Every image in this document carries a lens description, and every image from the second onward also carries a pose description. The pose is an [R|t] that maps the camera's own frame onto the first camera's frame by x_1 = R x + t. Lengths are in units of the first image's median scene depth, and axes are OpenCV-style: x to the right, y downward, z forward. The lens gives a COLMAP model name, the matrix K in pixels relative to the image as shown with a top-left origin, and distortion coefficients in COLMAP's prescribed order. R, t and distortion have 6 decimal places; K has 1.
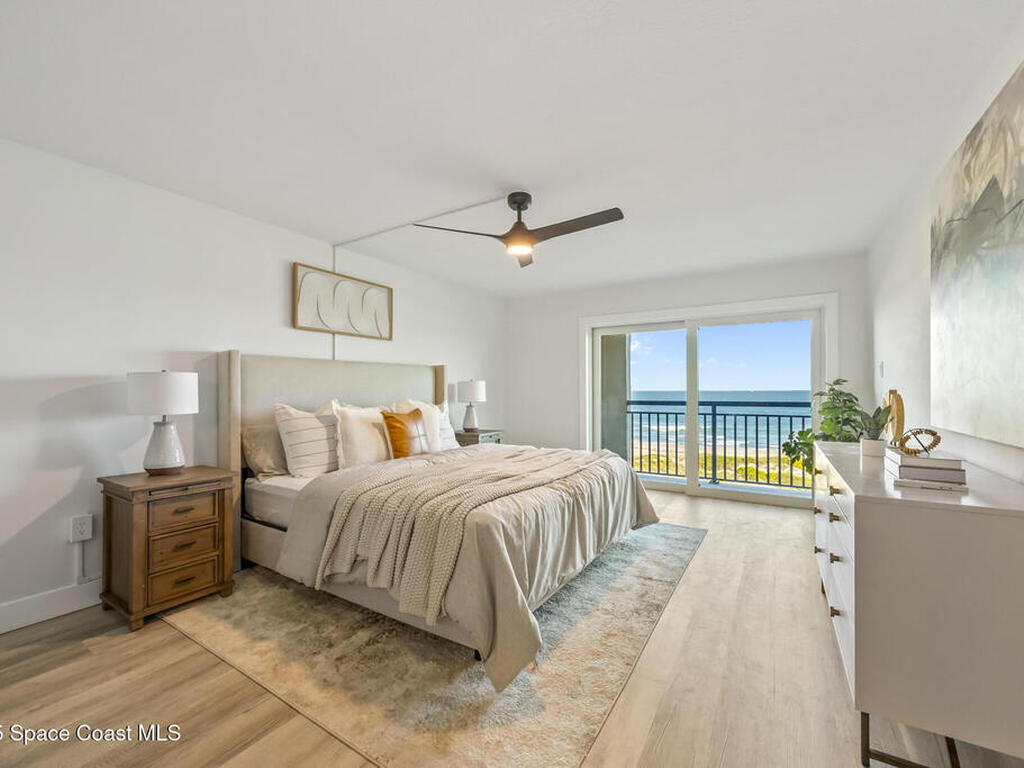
lens RADIAL K [[440.1, 0, 512.8], [0, 440.1, 385.0], [0, 0, 1]] dist [-0.001500, -0.000235]
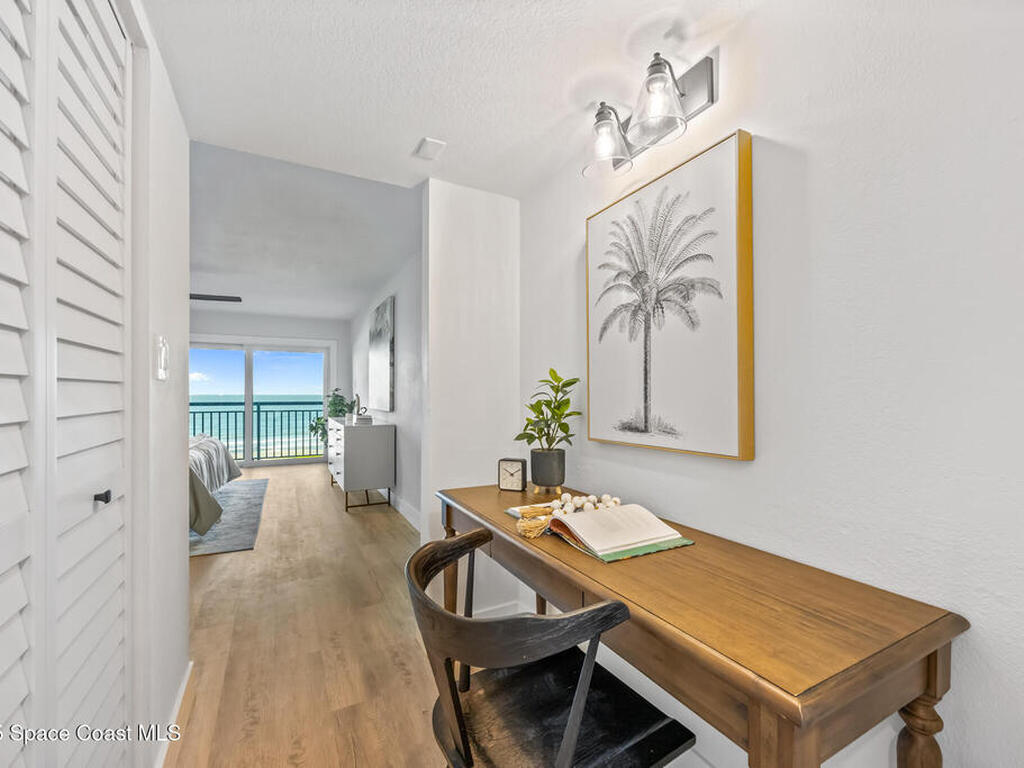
lens RADIAL K [[440.1, 0, 514.2], [0, 440.1, 388.8], [0, 0, 1]] dist [-0.001500, -0.000235]
pose [[0.512946, 0.009519, 0.858368, -0.442887], [-0.009784, 0.999938, -0.005242, -0.008426], [-0.858365, -0.005709, 0.513008, -0.561526]]
